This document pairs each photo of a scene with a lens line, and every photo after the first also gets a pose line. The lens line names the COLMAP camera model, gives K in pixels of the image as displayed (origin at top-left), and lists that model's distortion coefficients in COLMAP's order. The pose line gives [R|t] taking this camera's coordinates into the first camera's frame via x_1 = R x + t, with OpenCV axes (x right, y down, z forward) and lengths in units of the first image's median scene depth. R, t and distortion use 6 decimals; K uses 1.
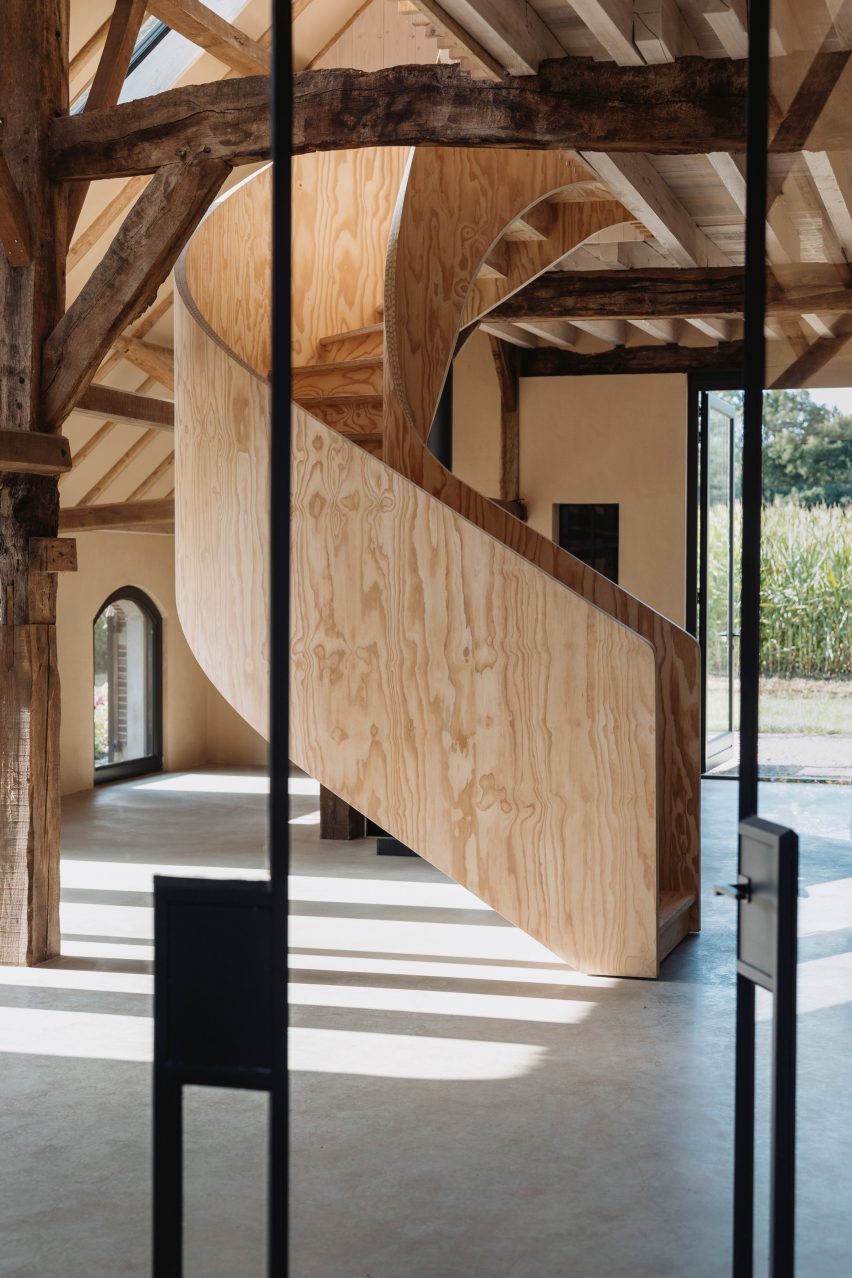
lens RADIAL K [[1833.2, 0, 527.3], [0, 1833.2, 633.5], [0, 0, 1]] dist [0.000582, 0.029627]
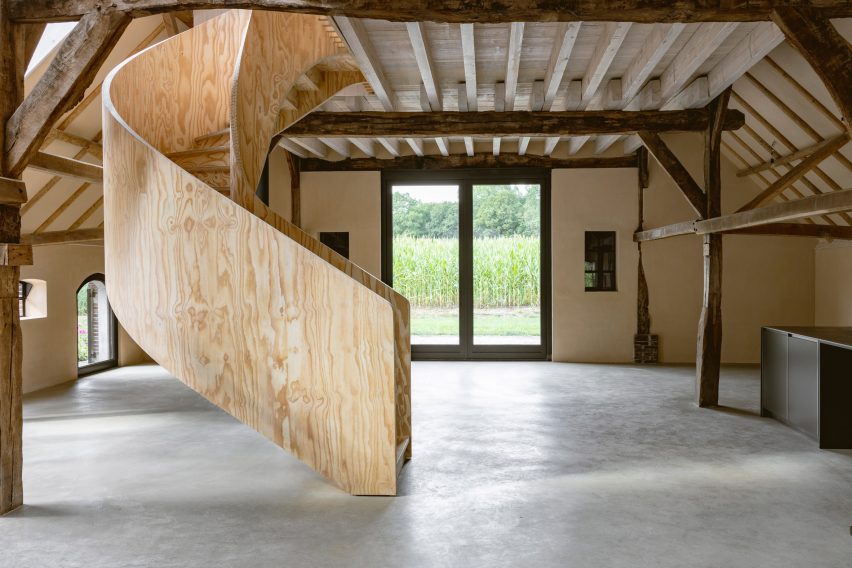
lens RADIAL K [[720.4, 0, 450.5], [0, 720.4, 276.2], [0, 0, 1]] dist [0.007337, 0.004186]
pose [[0.977617, -0.011677, 0.210068, -0.019826], [0.015513, 0.999741, -0.016623, -0.007751], [-0.209819, 0.019510, 0.977546, 0.304042]]
